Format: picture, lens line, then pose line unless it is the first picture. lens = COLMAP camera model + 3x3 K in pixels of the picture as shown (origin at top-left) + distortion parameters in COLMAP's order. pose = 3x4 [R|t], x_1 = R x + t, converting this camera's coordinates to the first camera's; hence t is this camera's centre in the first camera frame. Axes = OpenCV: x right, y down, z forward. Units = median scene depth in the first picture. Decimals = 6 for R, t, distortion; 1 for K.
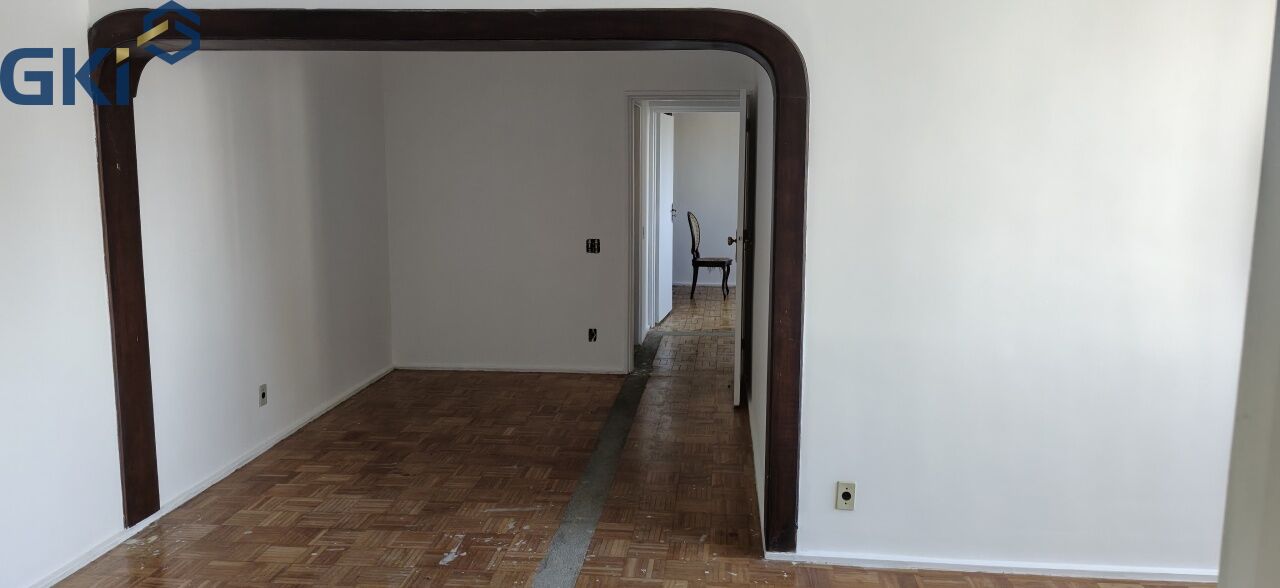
lens RADIAL K [[878.8, 0, 645.0], [0, 878.8, 291.7], [0, 0, 1]] dist [0.067385, -0.075663]
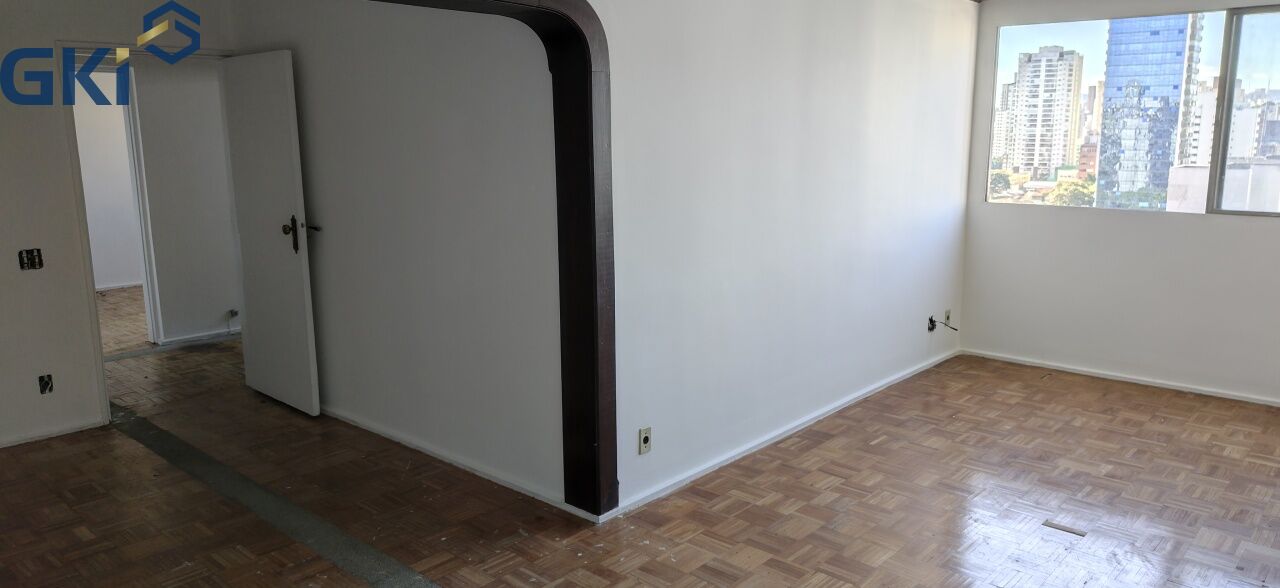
lens RADIAL K [[878.8, 0, 645.0], [0, 878.8, 291.7], [0, 0, 1]] dist [0.067385, -0.075663]
pose [[0.597871, -0.158490, 0.785767, -0.558951], [0.129630, 0.986472, 0.100340, -0.058208], [-0.791041, 0.041868, 0.610329, 0.291271]]
